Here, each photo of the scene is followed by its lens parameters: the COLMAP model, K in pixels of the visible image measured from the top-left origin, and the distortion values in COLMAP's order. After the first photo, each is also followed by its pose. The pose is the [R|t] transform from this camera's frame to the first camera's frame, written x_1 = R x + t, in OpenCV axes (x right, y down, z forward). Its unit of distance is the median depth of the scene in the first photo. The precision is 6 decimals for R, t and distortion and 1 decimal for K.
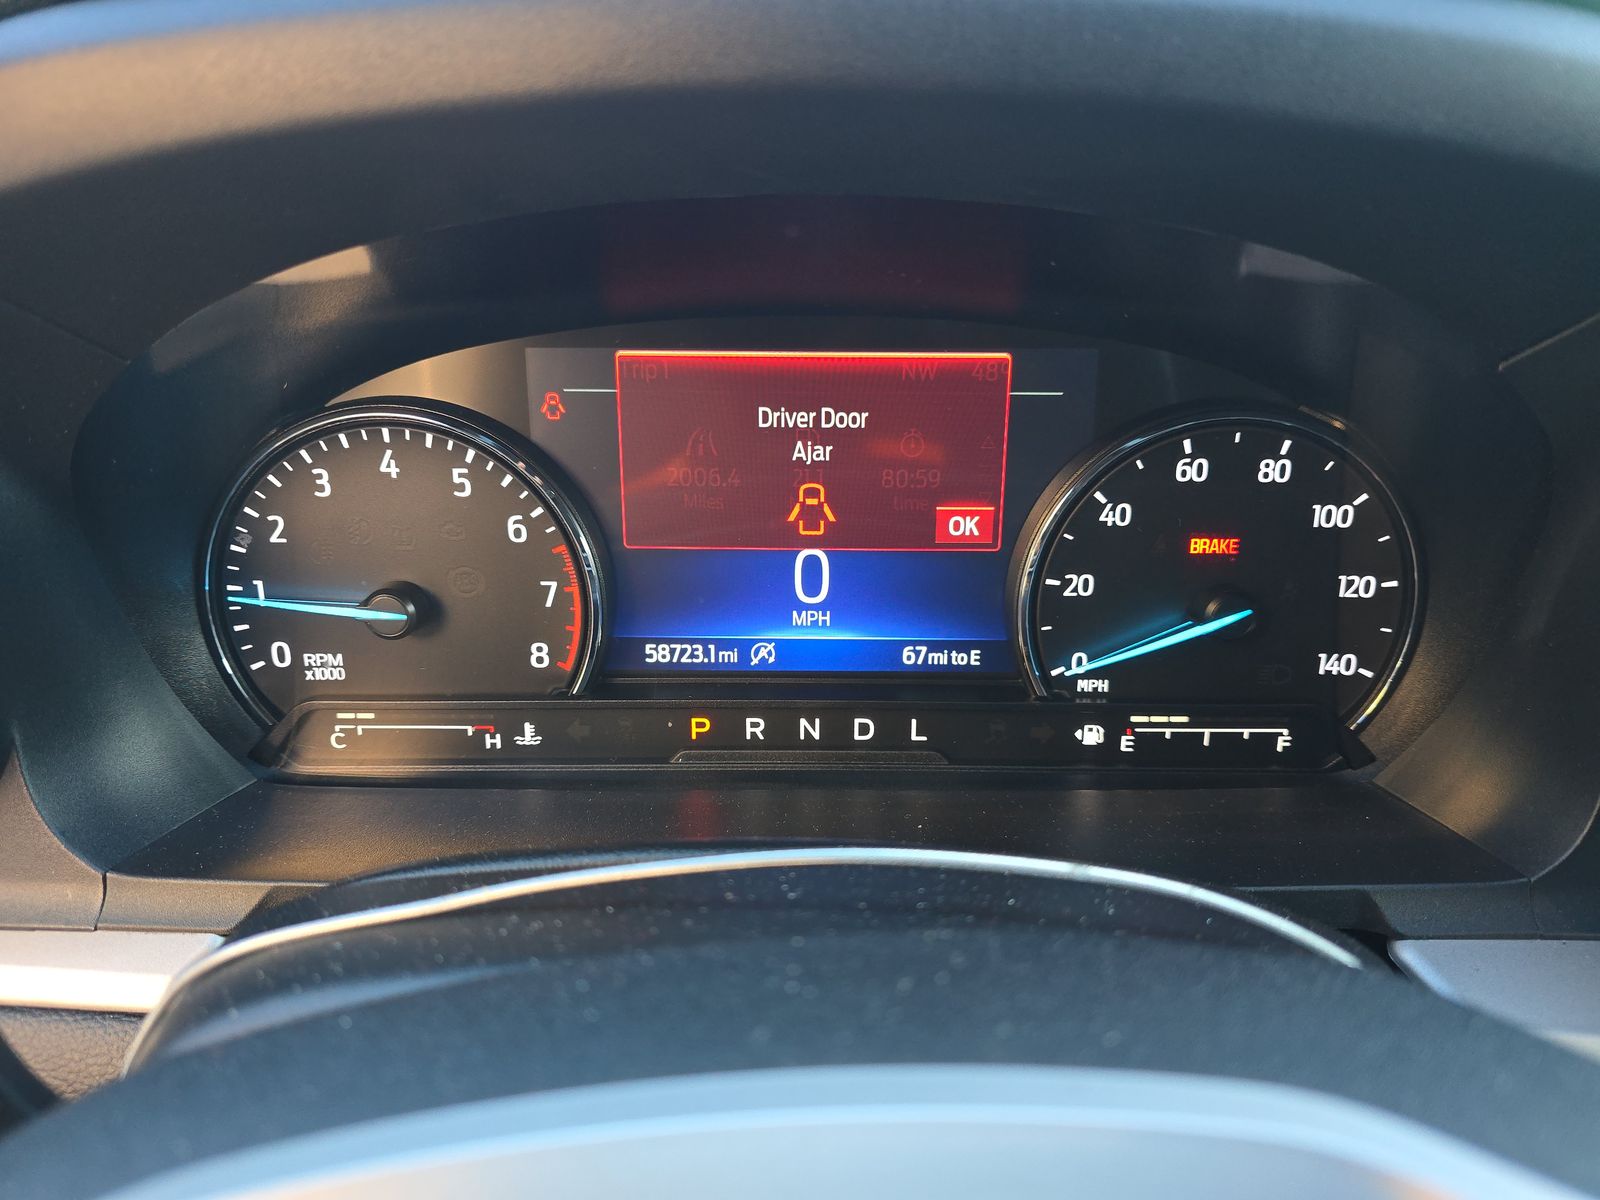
lens RADIAL K [[1059.1, 0, 799.1], [0, 1059.1, 592.7], [0, 0, 1]] dist [0.039722, -0.035113]
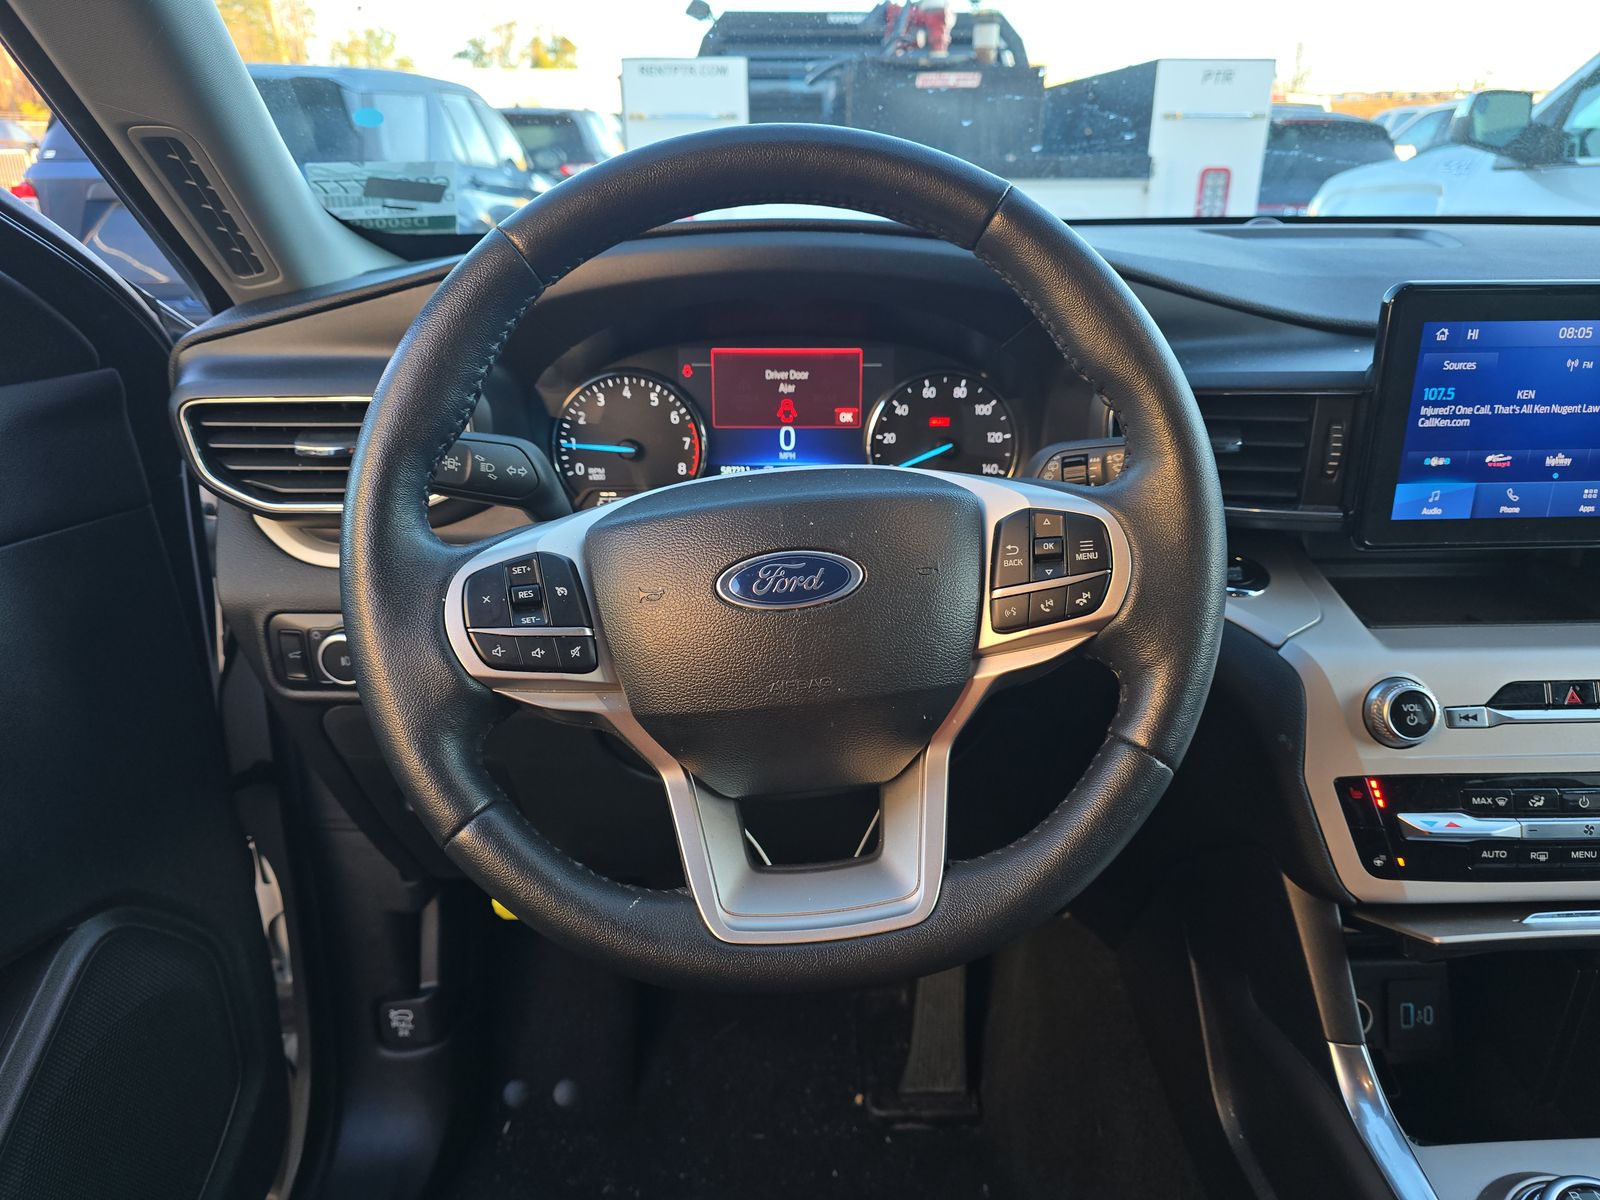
lens RADIAL K [[1059.1, 0, 797.3], [0, 1059.1, 606.6], [0, 0, 1]] dist [0.039722, -0.035113]
pose [[0.999043, -0.013704, 0.041528, -0.078537], [0.015480, 0.998966, -0.042737, 0.517905], [-0.040900, 0.043339, 0.998223, -1.584894]]
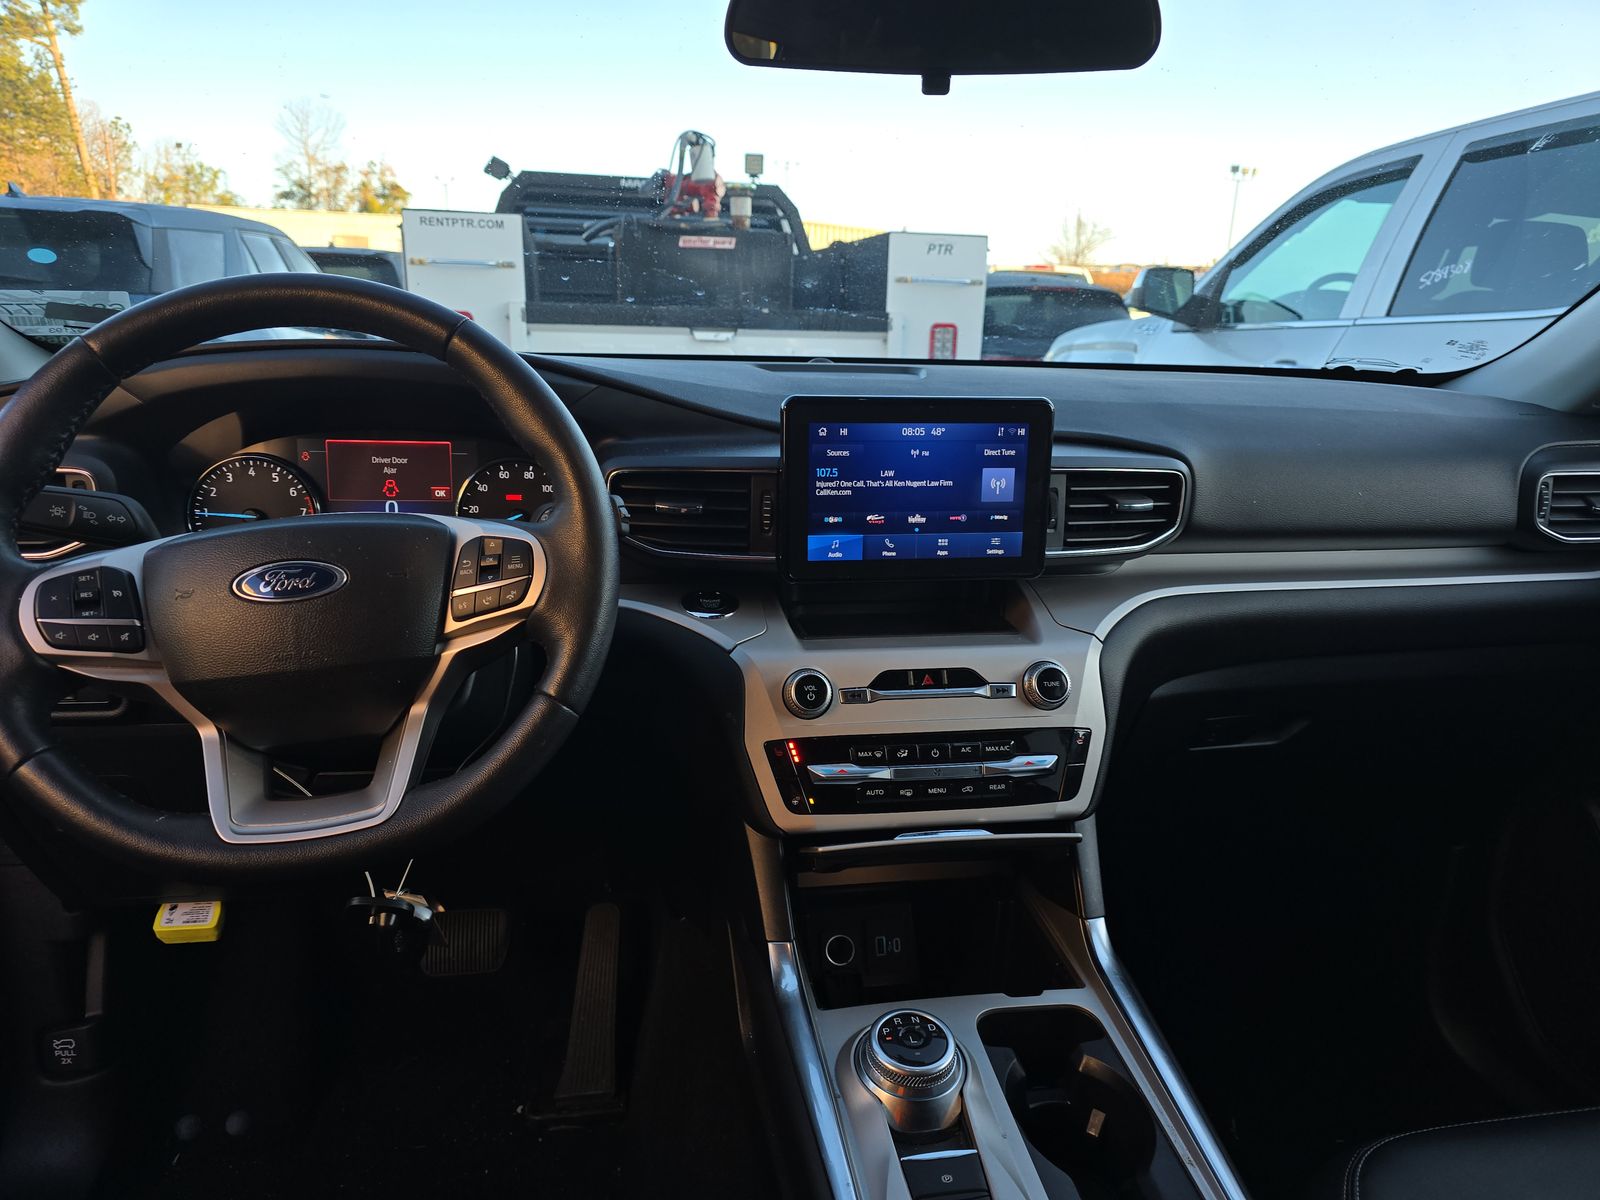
lens RADIAL K [[1059.1, 0, 802.4], [0, 1059.1, 616.8], [0, 0, 1]] dist [0.039722, -0.035113]
pose [[0.981365, -0.020836, 0.191022, 0.635944], [0.050611, 0.987030, -0.152350, 0.897008], [-0.185370, 0.159179, 0.969691, -2.409647]]
